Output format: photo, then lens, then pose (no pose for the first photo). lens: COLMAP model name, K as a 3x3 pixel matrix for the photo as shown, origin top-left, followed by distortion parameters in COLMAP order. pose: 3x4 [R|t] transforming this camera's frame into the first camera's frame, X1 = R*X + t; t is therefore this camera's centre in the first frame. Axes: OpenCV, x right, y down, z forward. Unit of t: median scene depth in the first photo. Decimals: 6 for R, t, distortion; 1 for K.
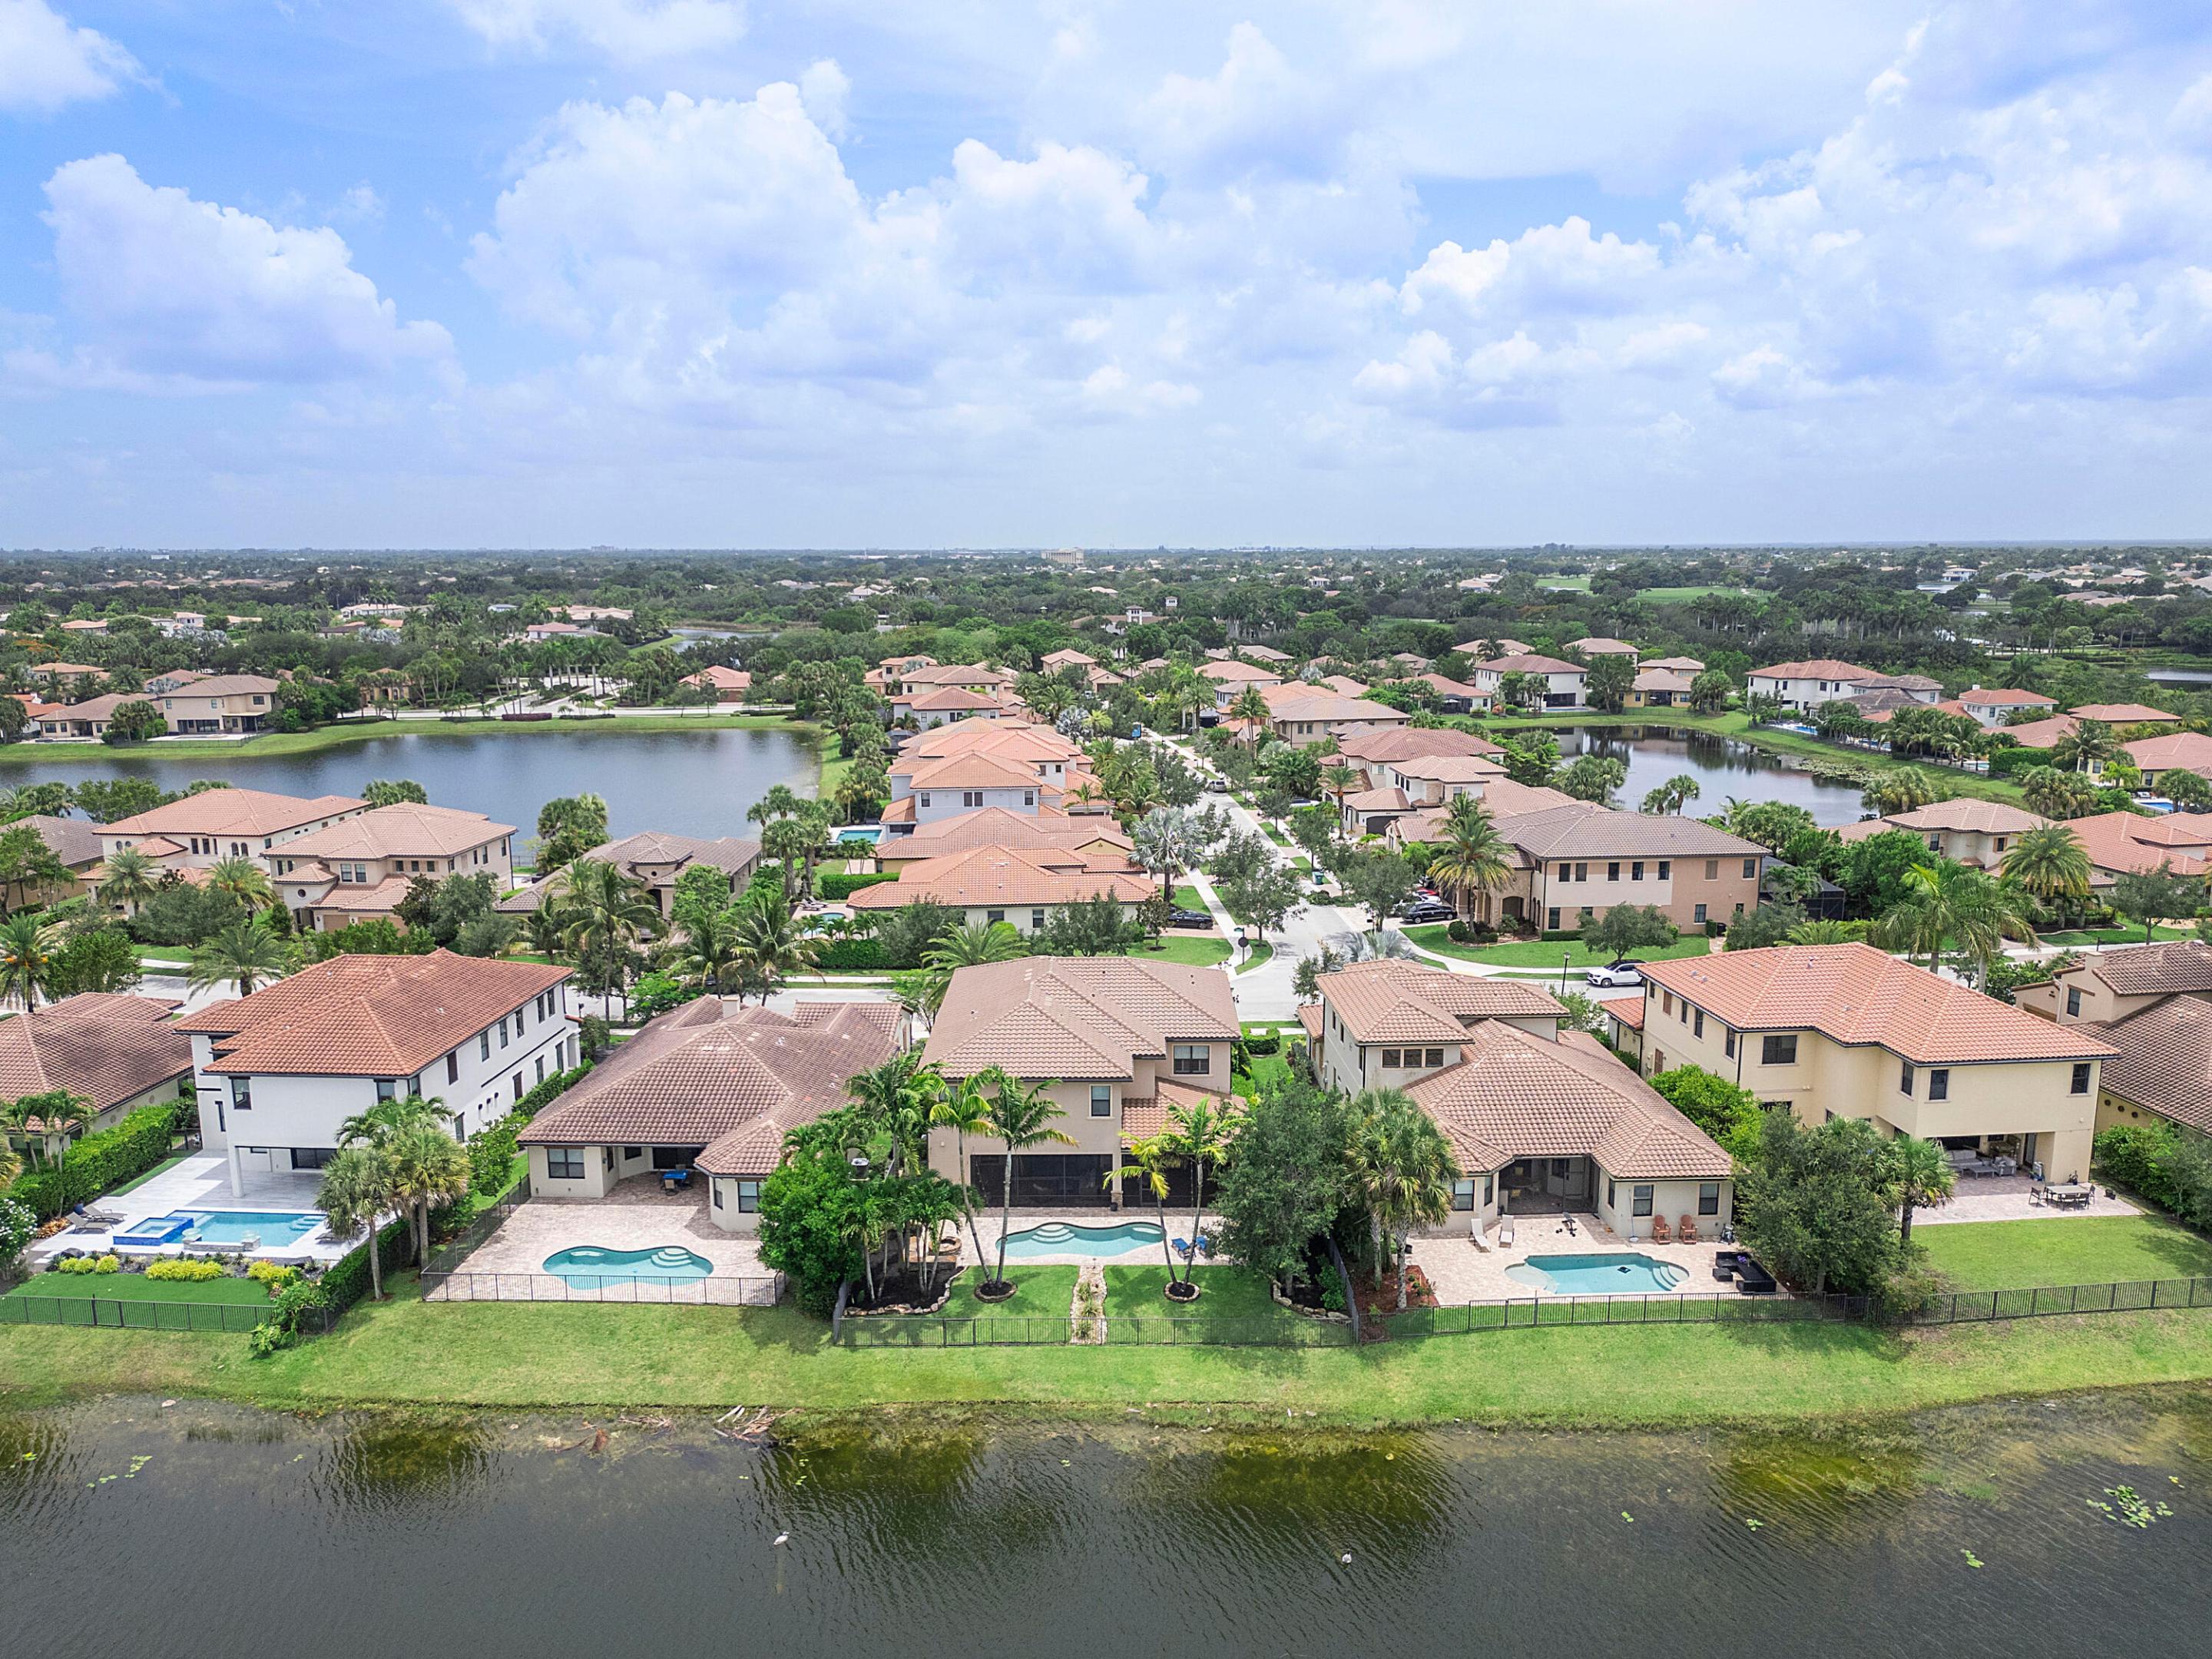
lens RADIAL K [[1560.6, 0, 1106.0], [0, 1560.6, 829.5], [0, 0, 1]] dist [0.071724, -0.070279]
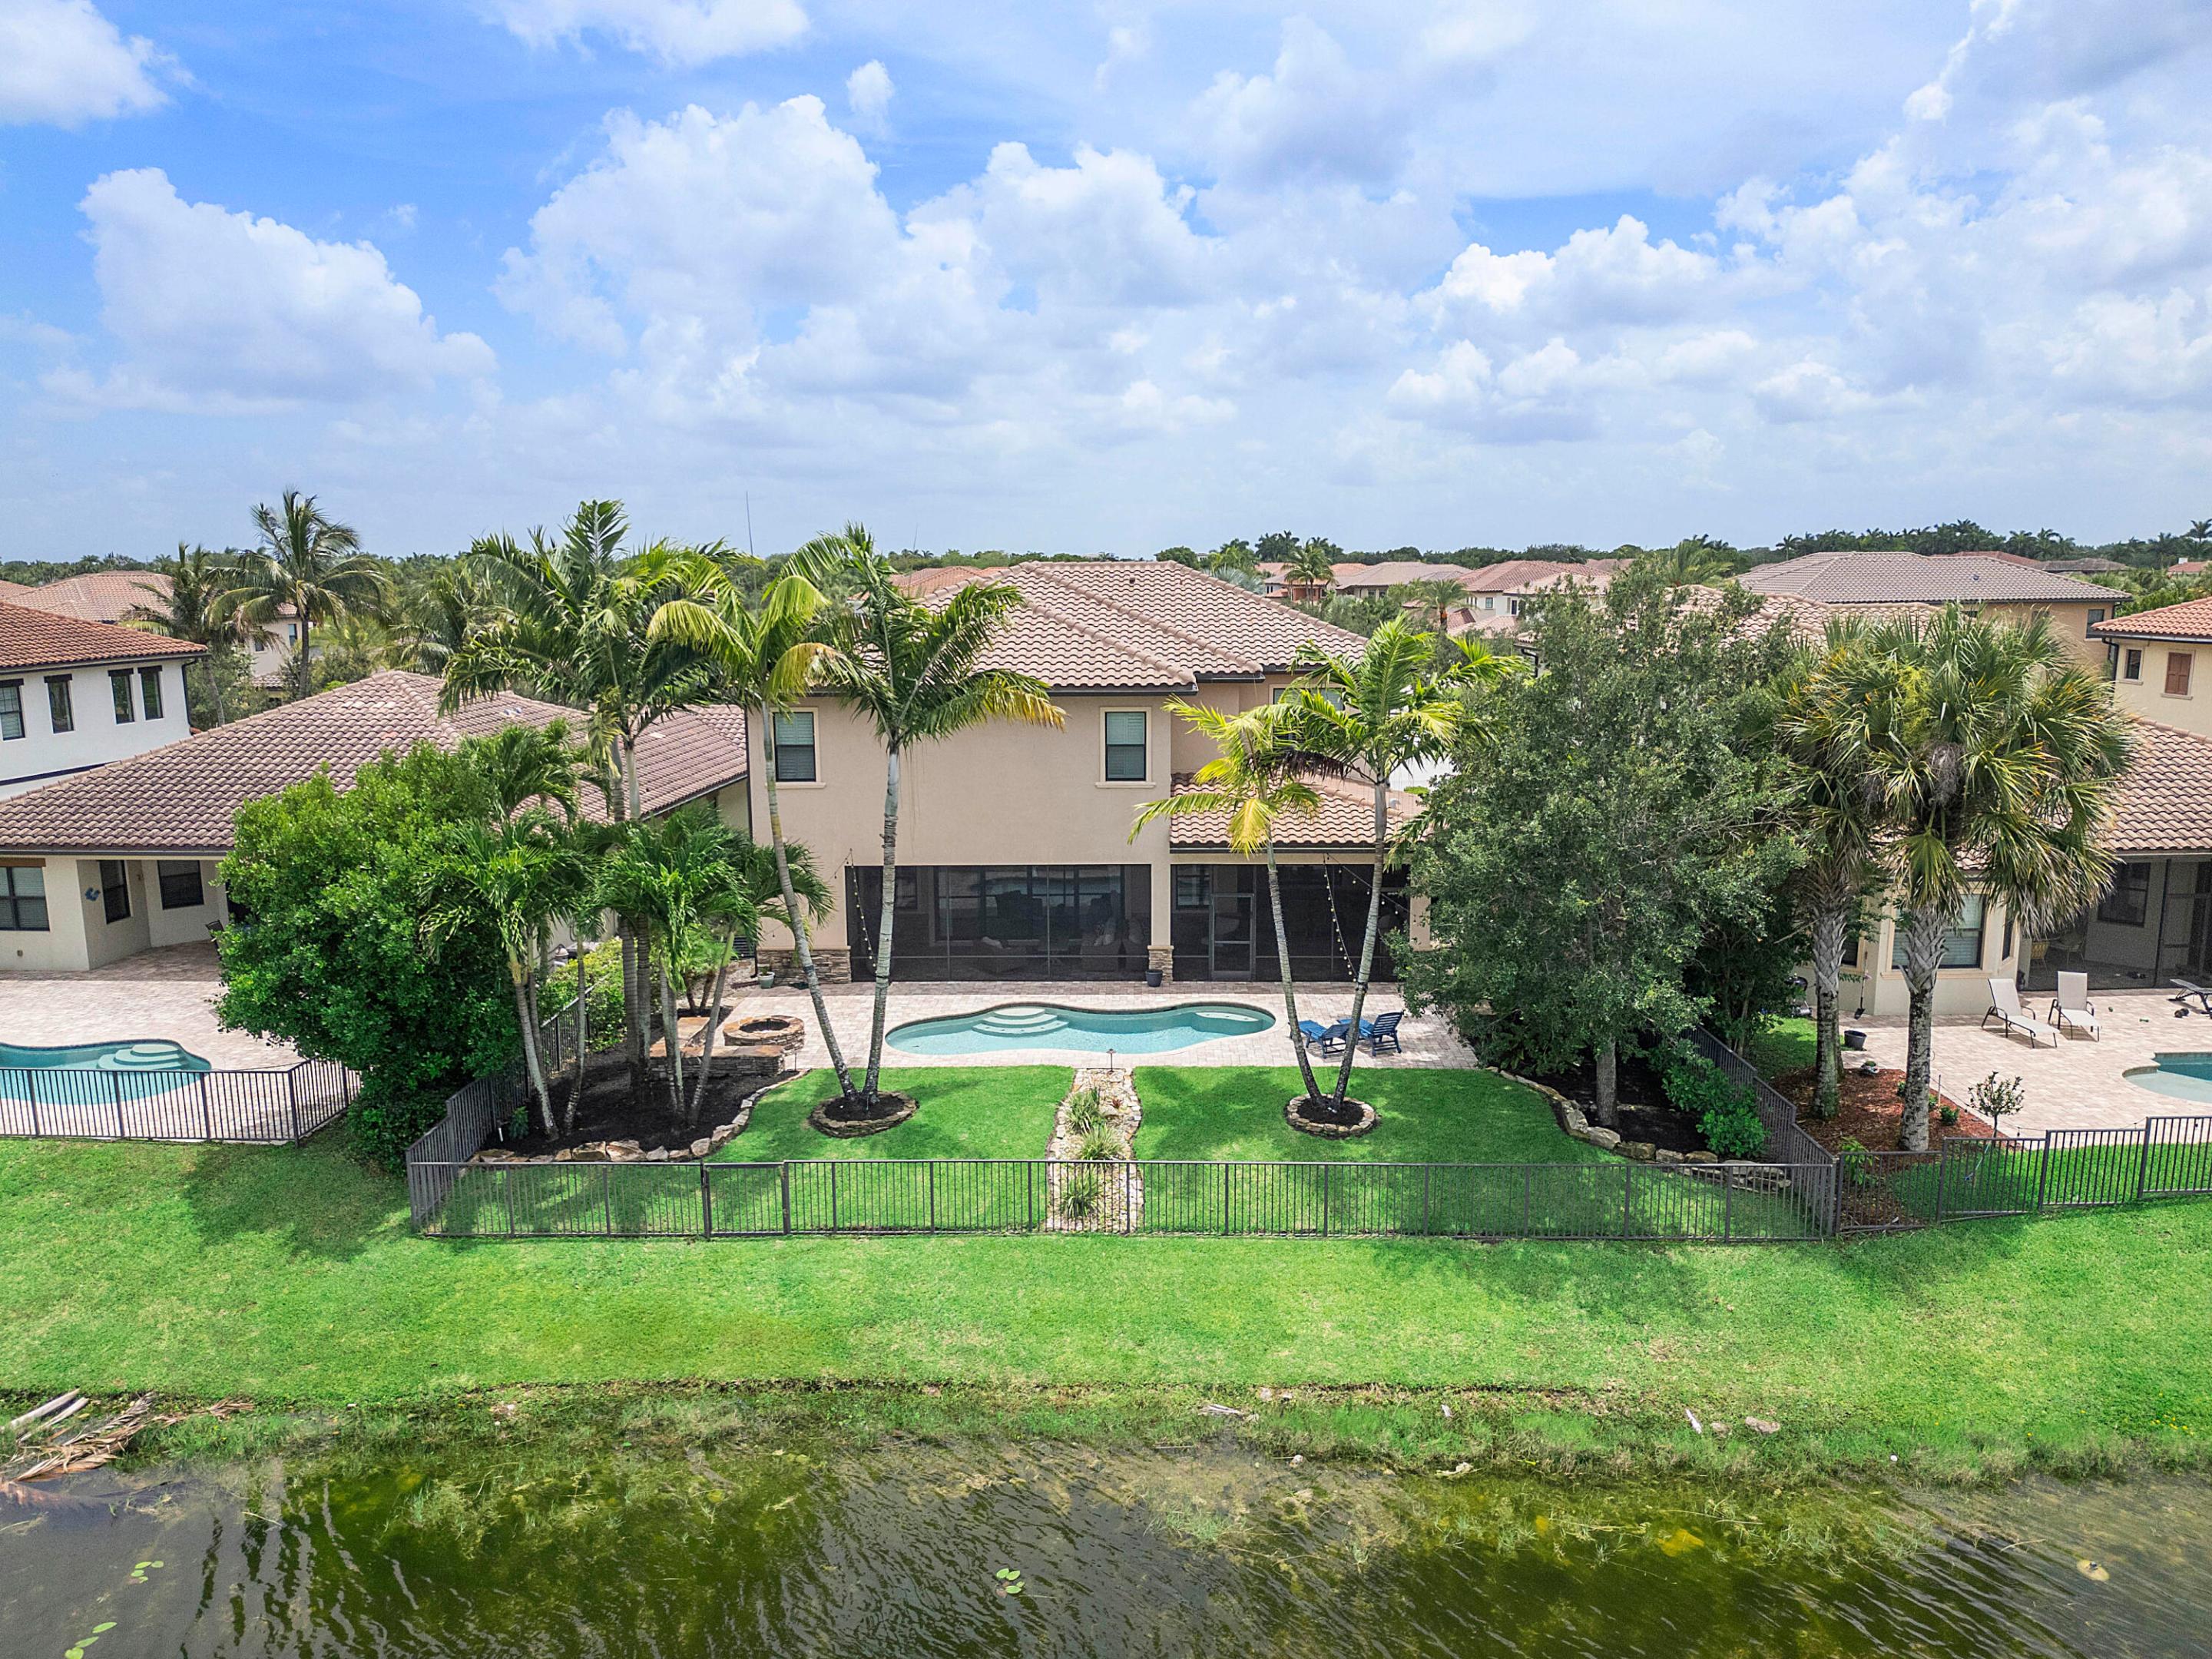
lens RADIAL K [[1560.6, 0, 1106.0], [0, 1560.6, 829.5], [0, 0, 1]] dist [0.071724, -0.070279]
pose [[0.999770, -0.001171, -0.021410, 0.000125], [0.000860, 0.999894, -0.014514, 0.215036], [0.021425, 0.014492, 0.999665, 0.568809]]
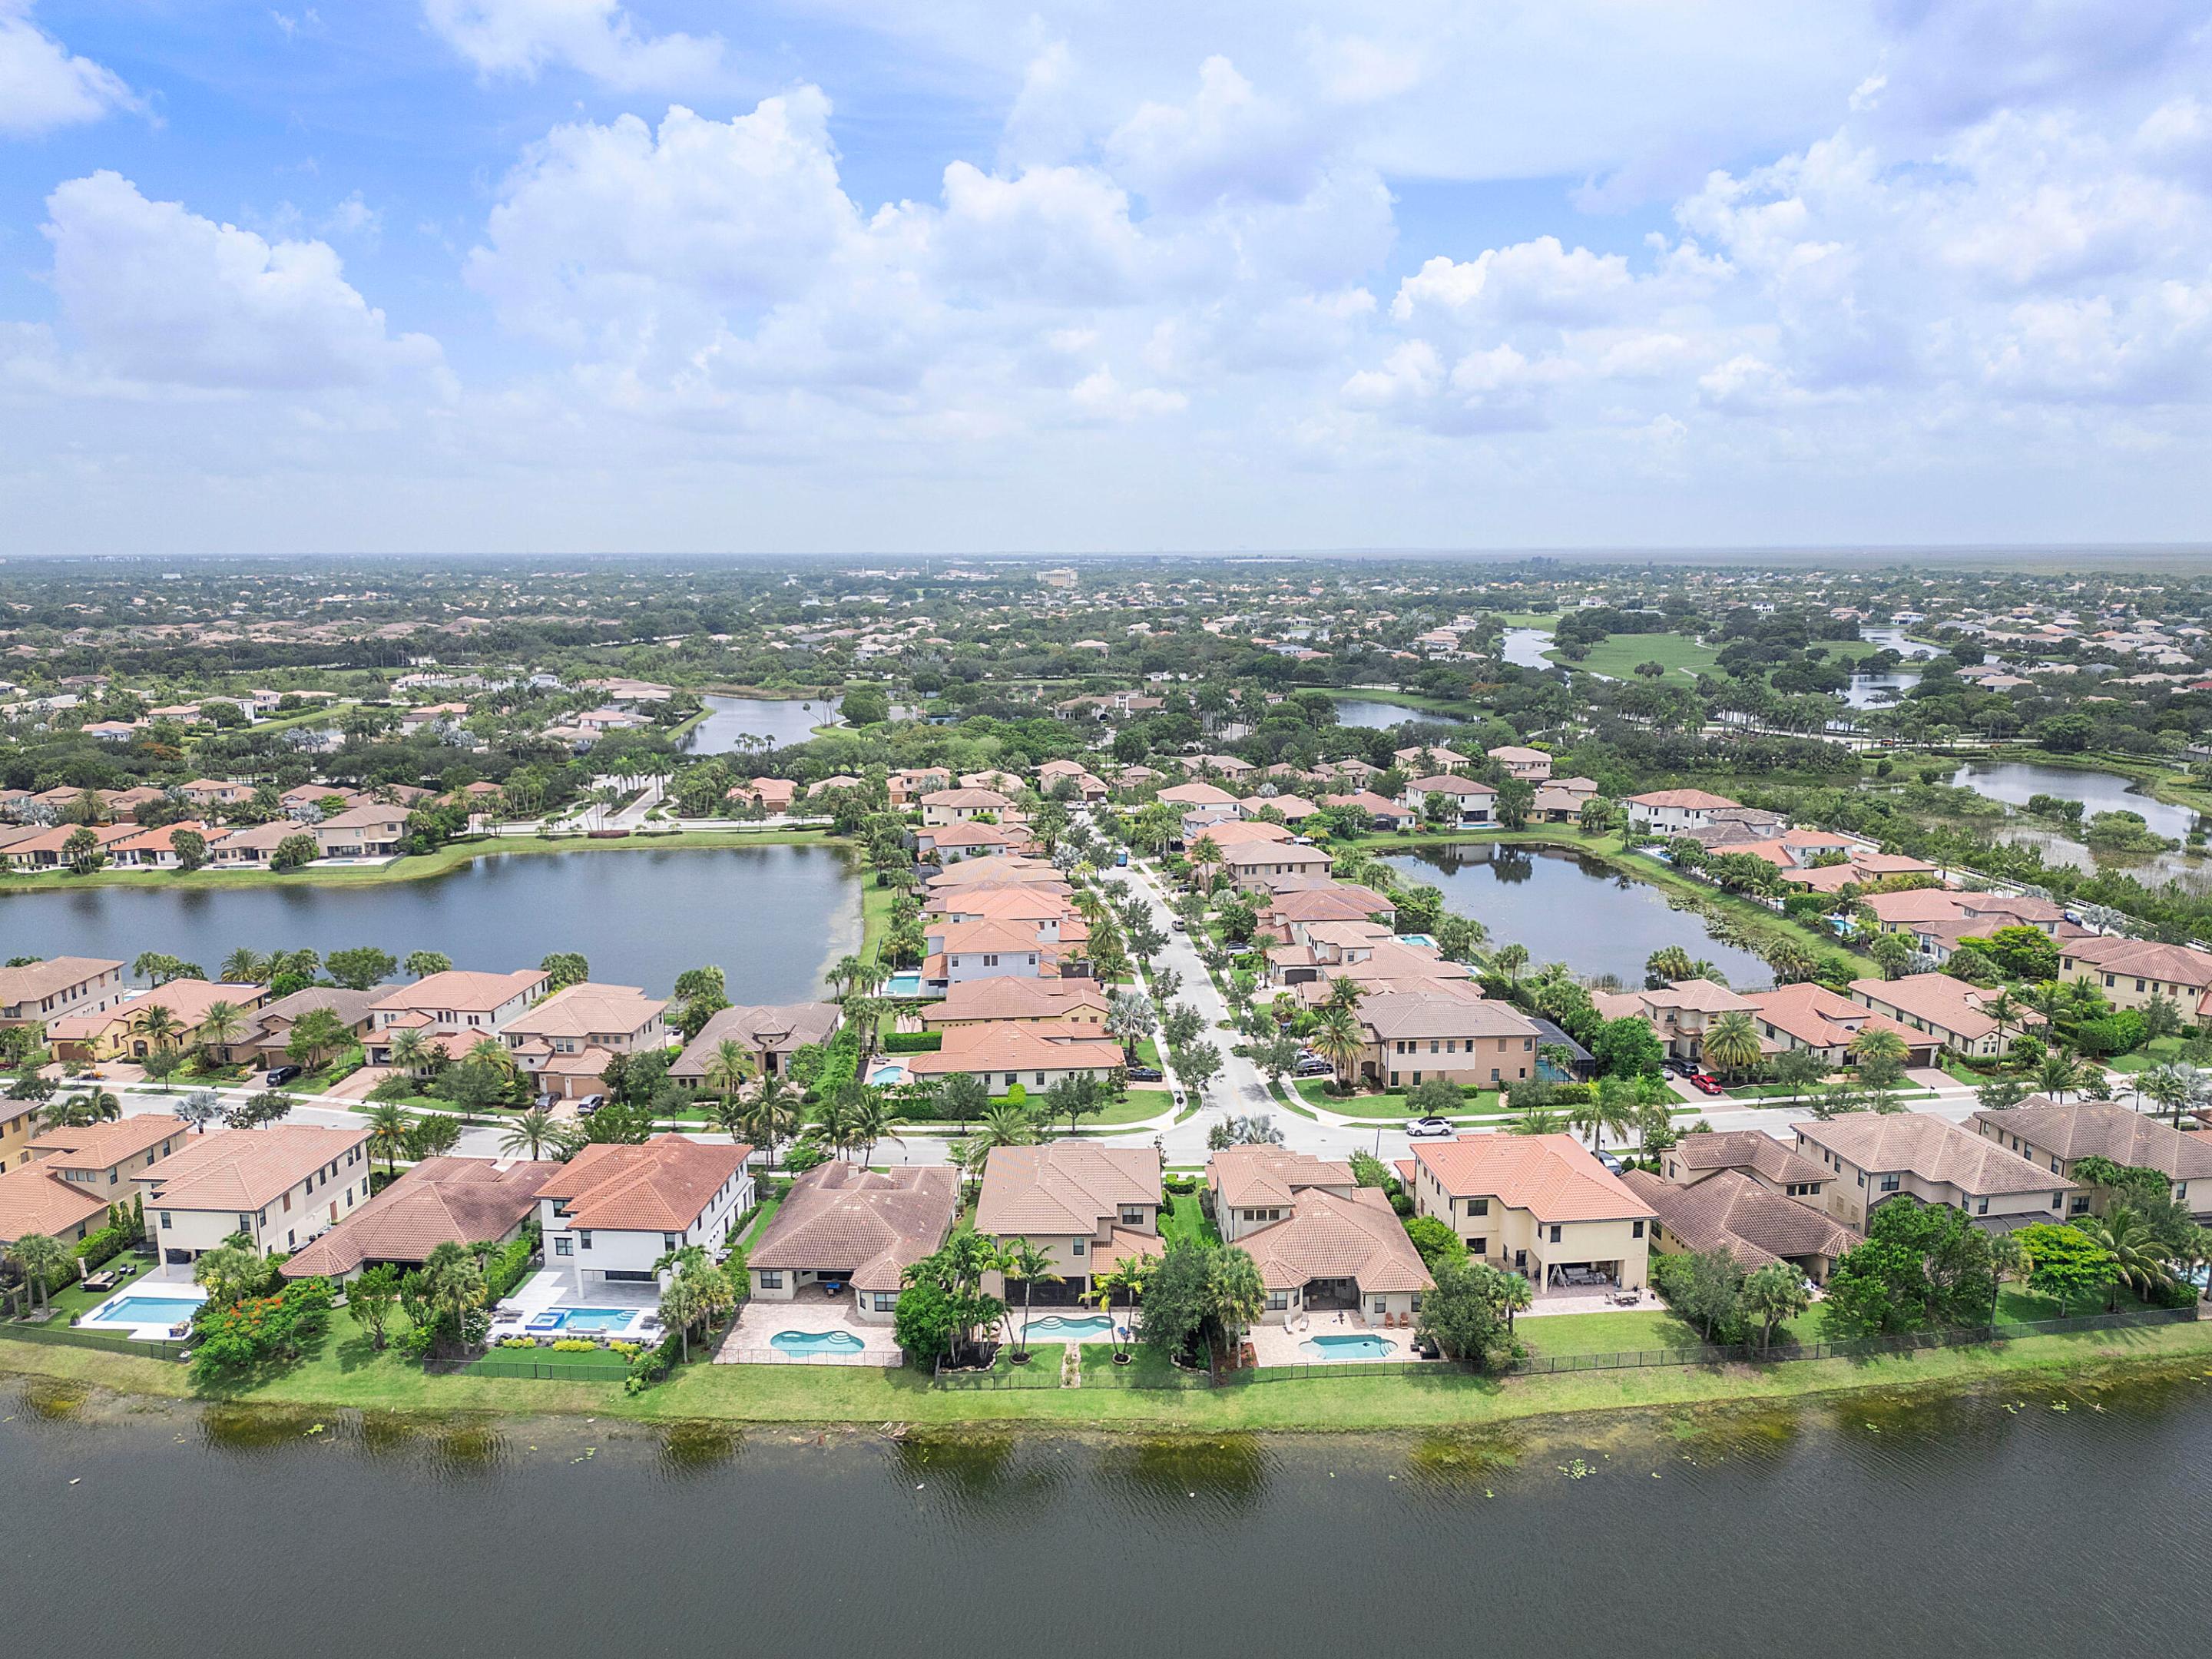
lens RADIAL K [[1577.2, 0, 1101.1], [0, 1577.2, 831.9], [0, 0, 1]] dist [0.056457, -0.038399]
pose [[0.999998, -0.001526, 0.001088, 0.021804], [0.001520, 0.999986, 0.005058, -0.315572], [-0.001096, -0.005056, 0.999987, -0.813126]]
